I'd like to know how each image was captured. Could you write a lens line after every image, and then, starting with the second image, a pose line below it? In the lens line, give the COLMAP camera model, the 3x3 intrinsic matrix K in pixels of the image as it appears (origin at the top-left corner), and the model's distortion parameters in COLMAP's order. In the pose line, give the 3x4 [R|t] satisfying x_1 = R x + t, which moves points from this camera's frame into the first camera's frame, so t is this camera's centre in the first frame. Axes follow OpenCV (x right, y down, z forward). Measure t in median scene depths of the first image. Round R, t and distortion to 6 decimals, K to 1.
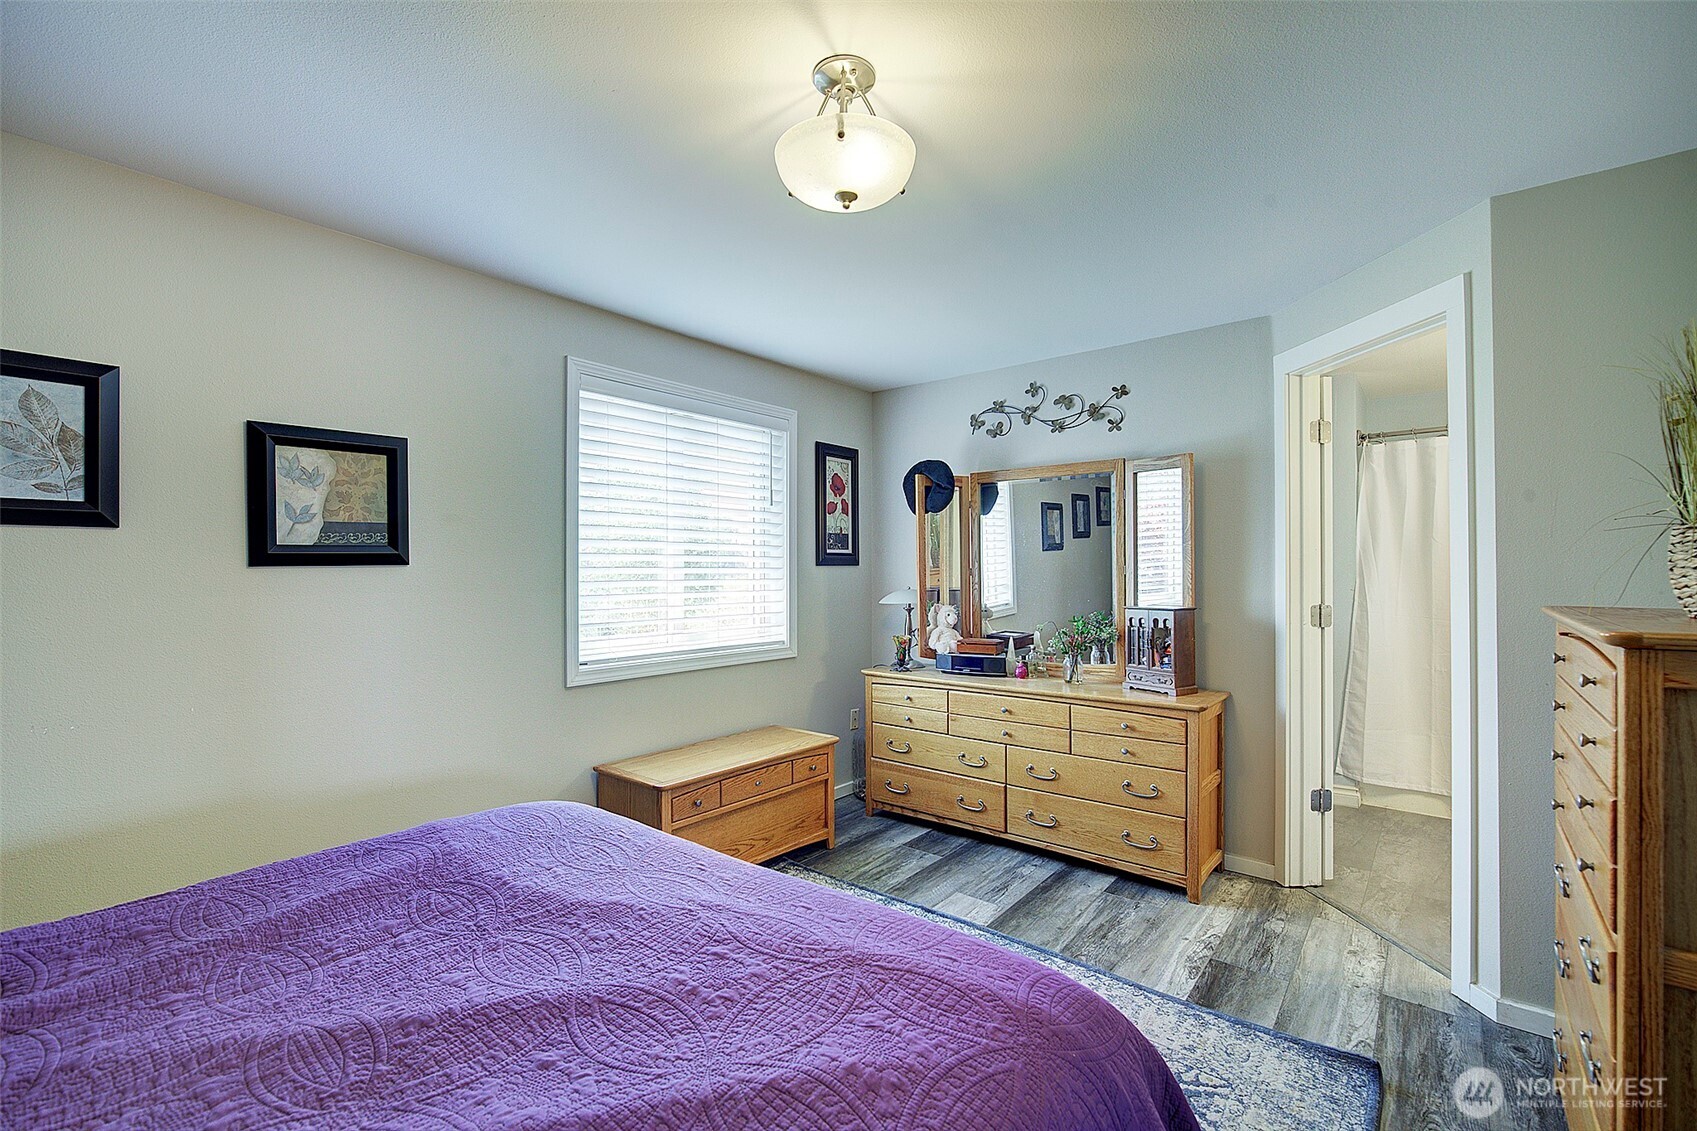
lens RADIAL K [[720.9, 0, 841.2], [0, 720.9, 569.8], [0, 0, 1]] dist [-0.010455, 0.000322]
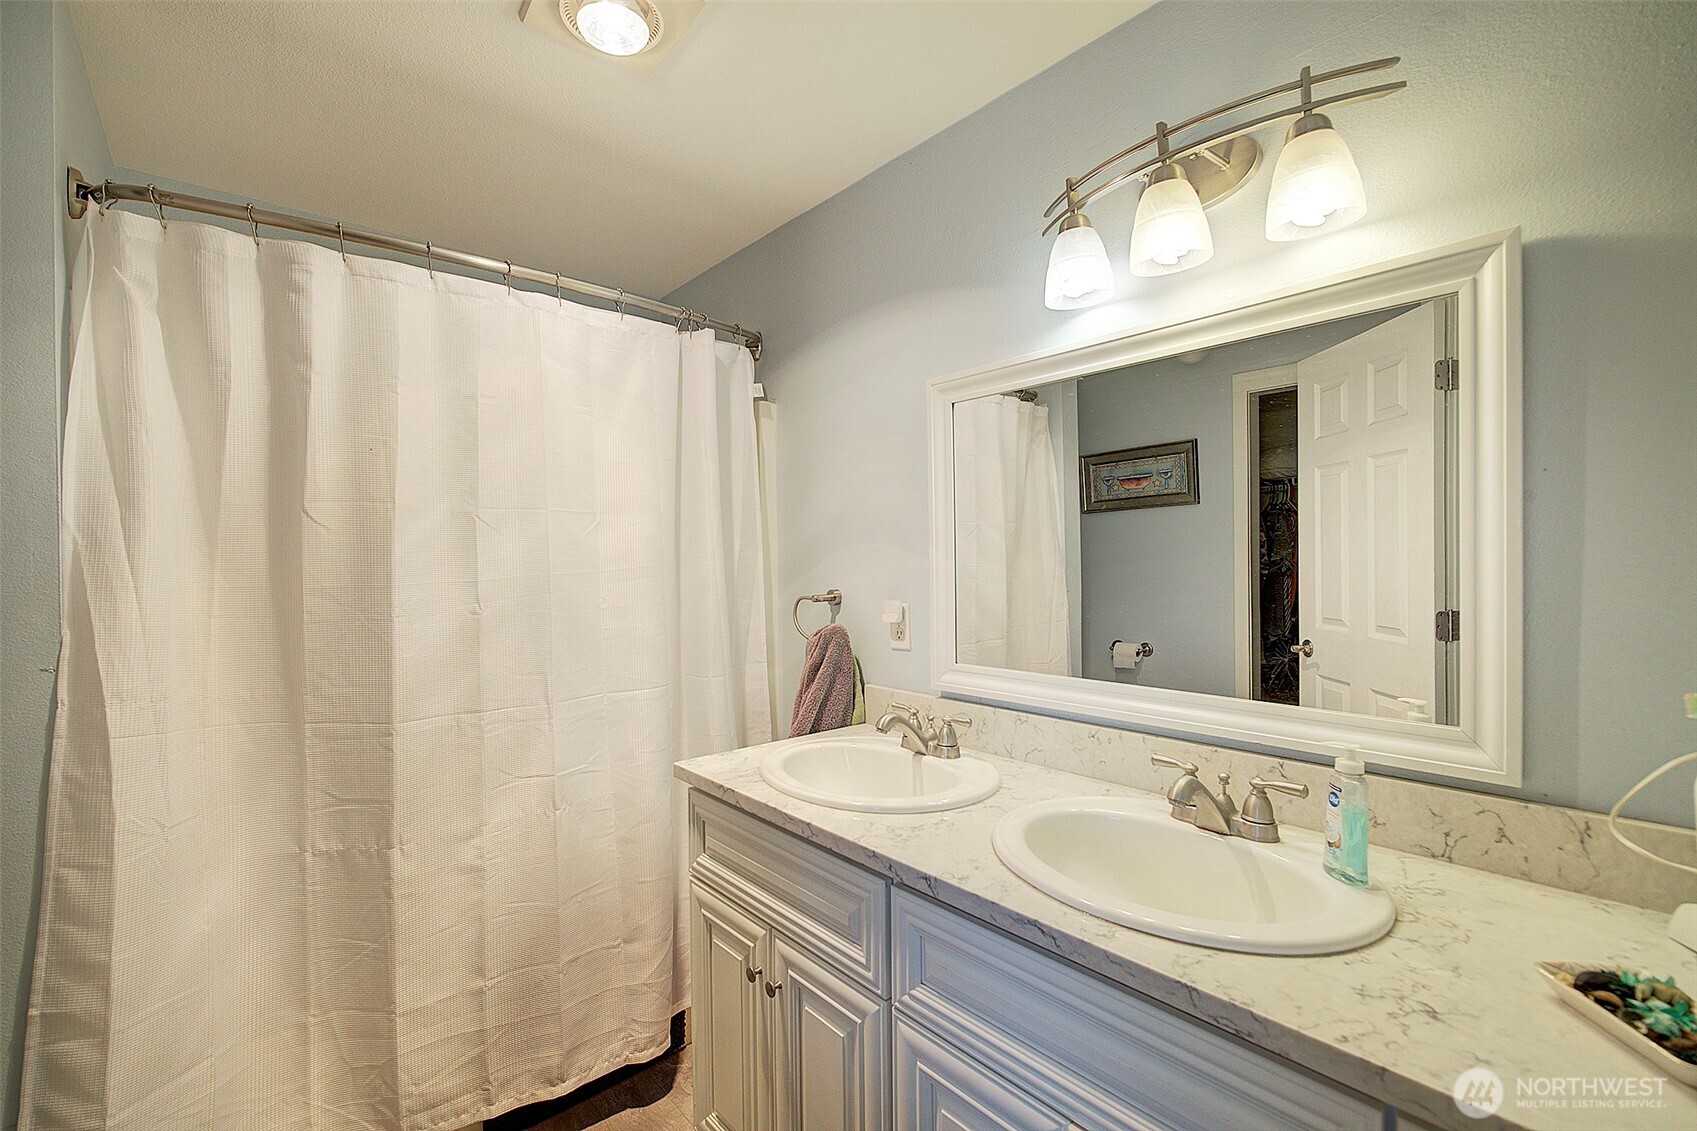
lens RADIAL K [[720.9, 0, 841.2], [0, 720.9, 569.8], [0, 0, 1]] dist [-0.010455, 0.000322]
pose [[0.130929, -0.009133, 0.991350, 0.466242], [0.003084, 0.999956, 0.008805, -0.015233], [-0.991387, 0.001904, 0.130951, 0.638236]]
